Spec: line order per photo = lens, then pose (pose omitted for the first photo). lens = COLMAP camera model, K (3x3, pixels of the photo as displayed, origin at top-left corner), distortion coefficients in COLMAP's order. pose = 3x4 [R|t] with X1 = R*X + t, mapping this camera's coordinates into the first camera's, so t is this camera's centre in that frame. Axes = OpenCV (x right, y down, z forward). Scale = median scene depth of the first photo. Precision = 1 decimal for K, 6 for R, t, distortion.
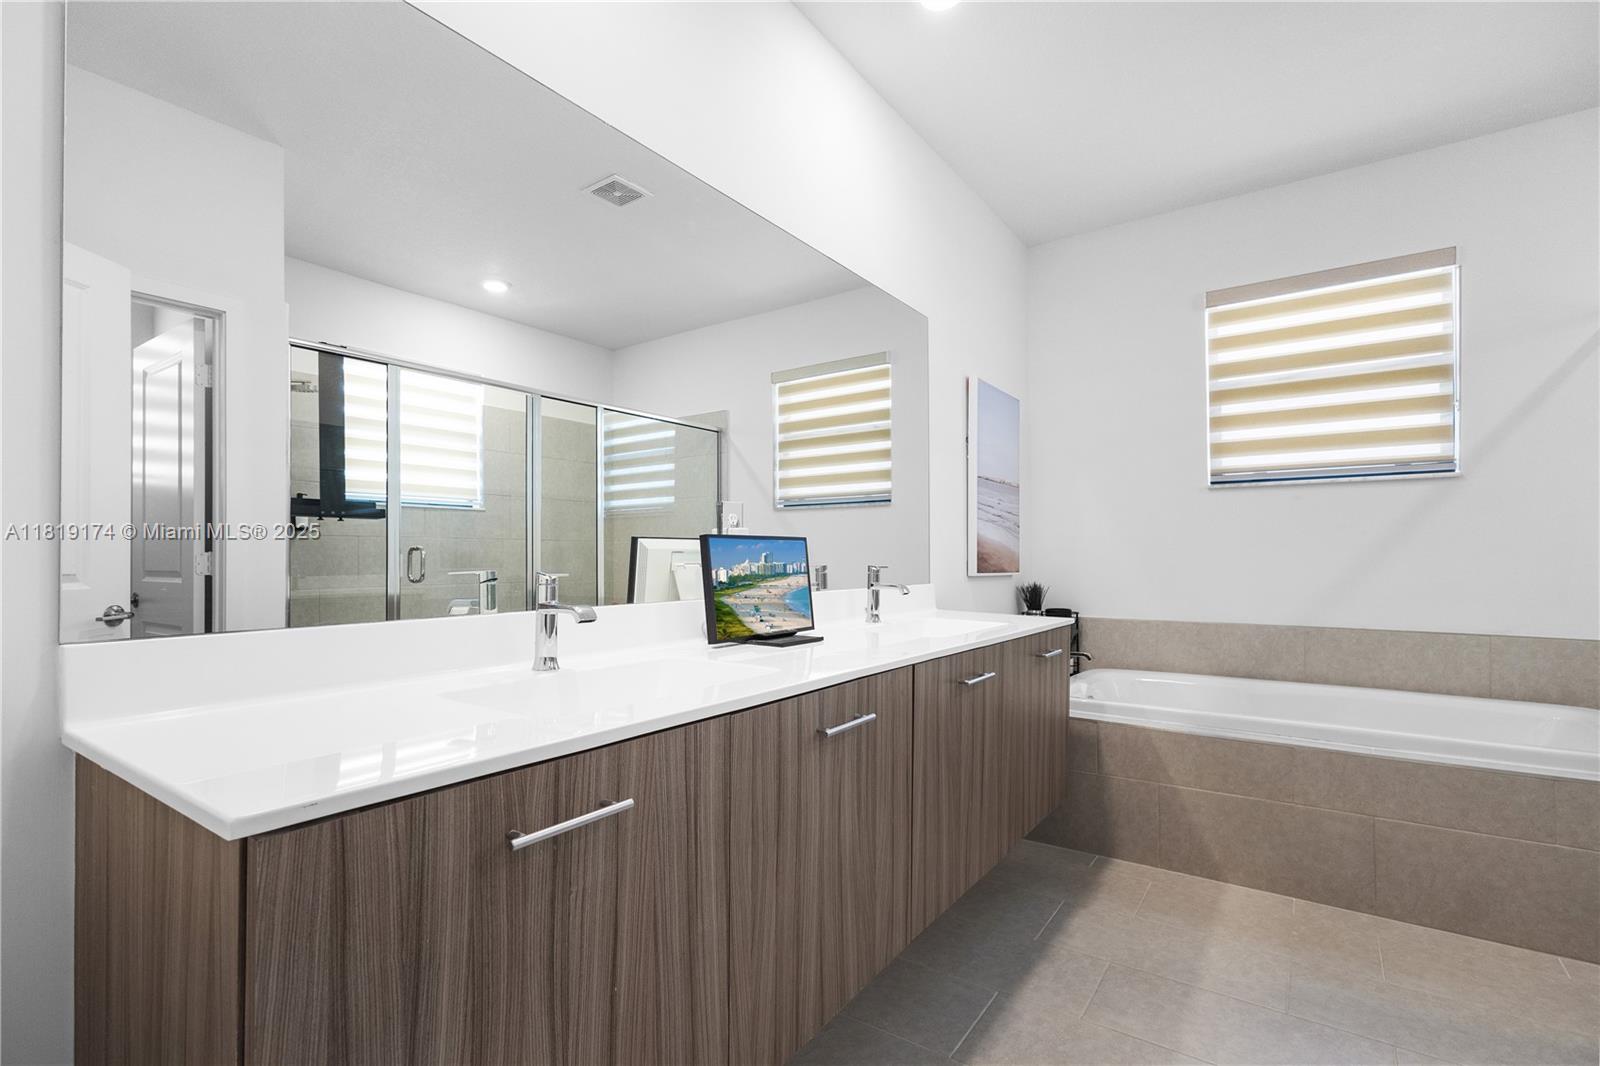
lens RADIAL K [[746.2, 0, 802.0], [0, 746.2, 539.7], [0, 0, 1]] dist [0.006336, 0.001249]
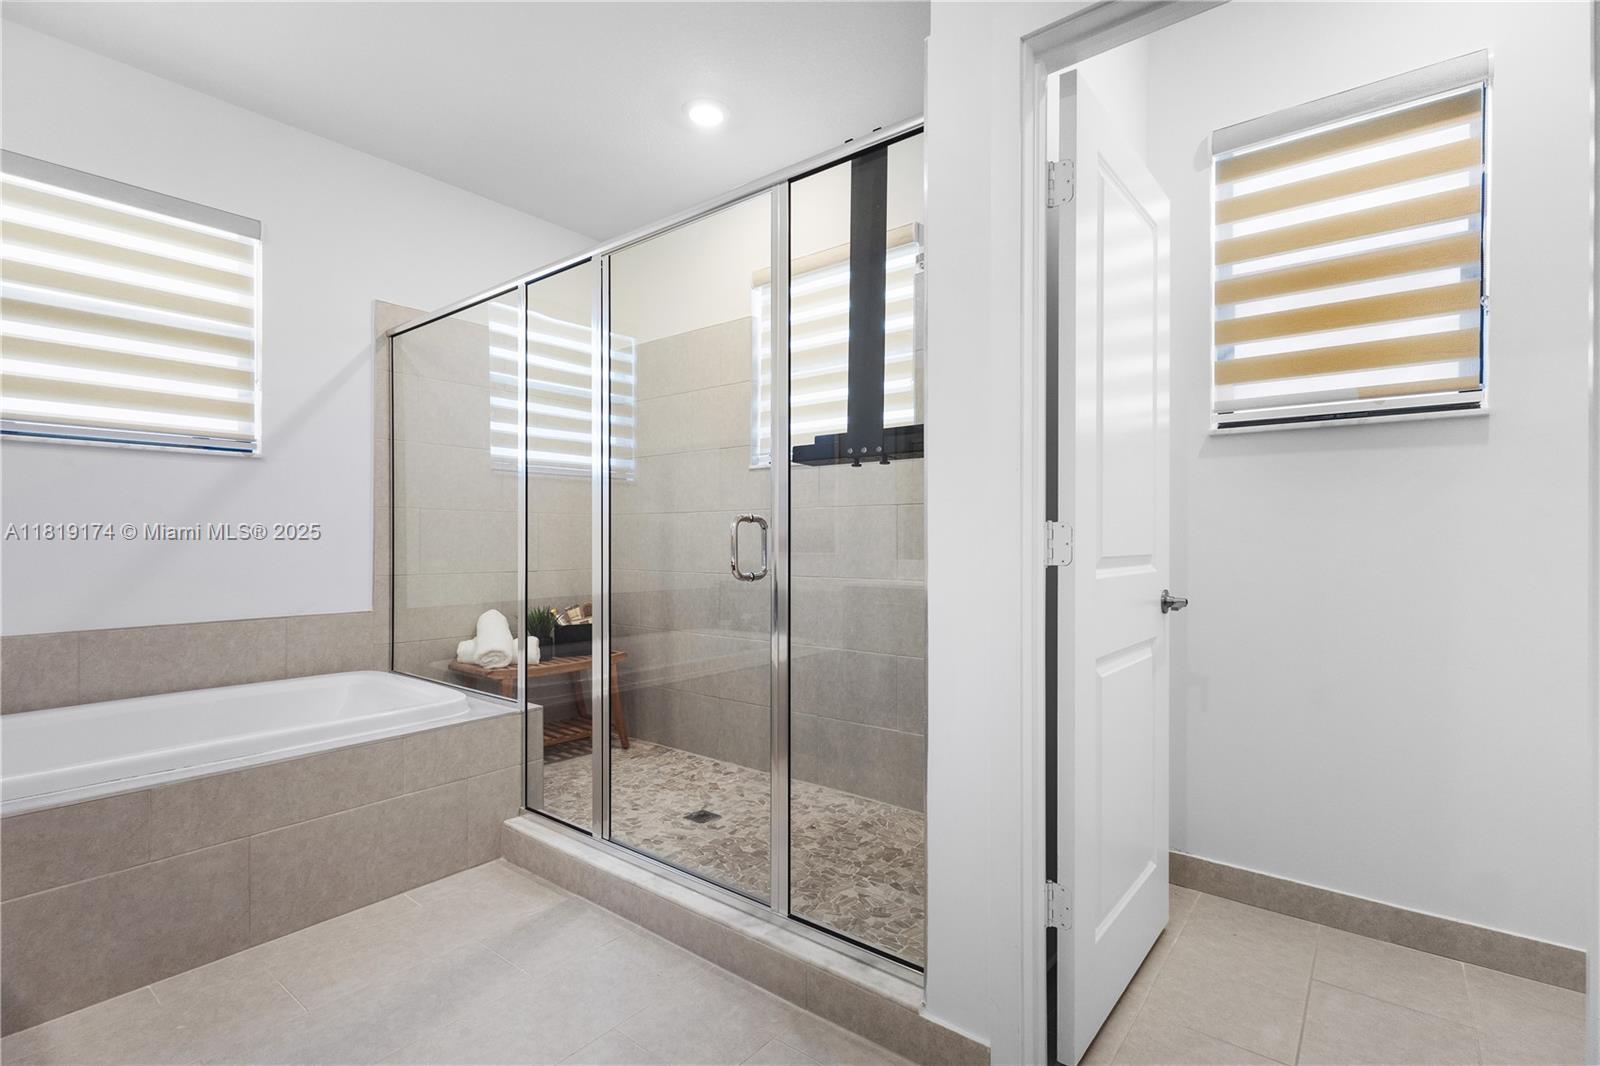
lens RADIAL K [[746.2, 0, 802.0], [0, 746.2, 539.7], [0, 0, 1]] dist [0.006336, 0.001249]
pose [[0.060374, 0.001294, 0.998175, -0.094294], [-0.019468, 0.999810, -0.000119, 0.014456], [-0.997986, -0.019425, 0.060387, 0.404916]]
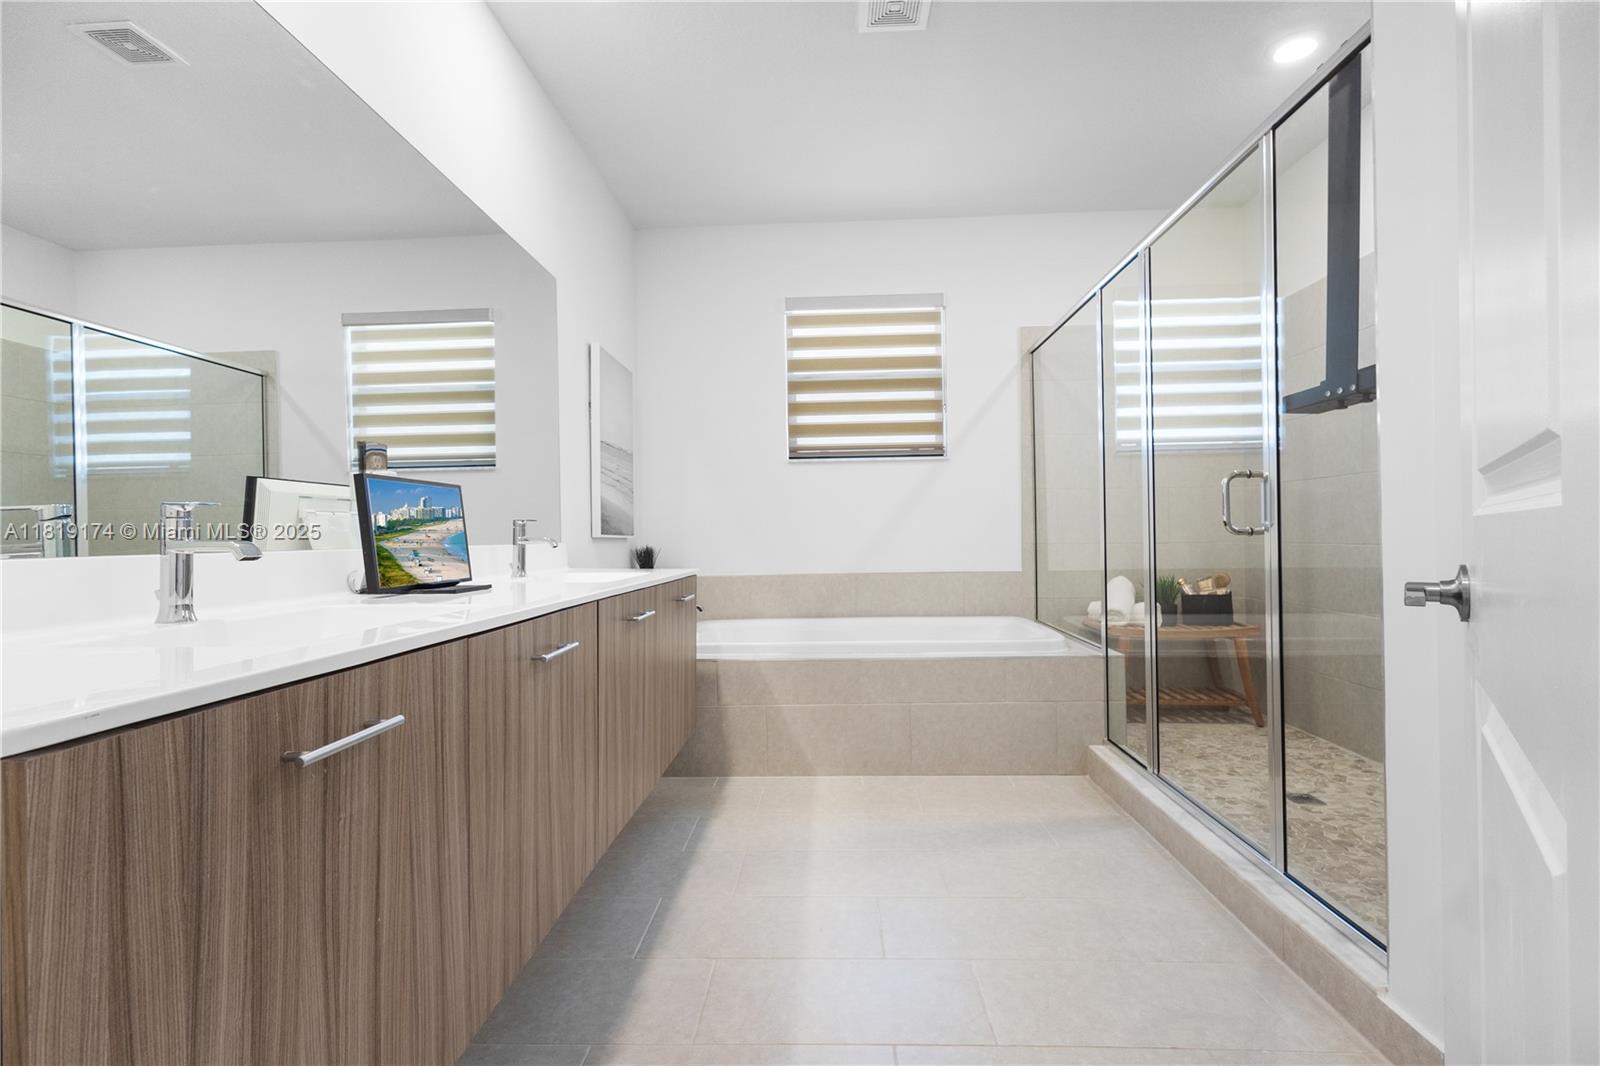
lens RADIAL K [[752.7, 0, 801.5], [0, 752.7, 530.1], [0, 0, 1]] dist [0.004419, 0.000619]
pose [[0.843213, -0.008800, 0.537508, -0.170676], [0.004538, 0.999947, 0.009253, 0.055651], [-0.537561, -0.005363, 0.843208, -0.051268]]
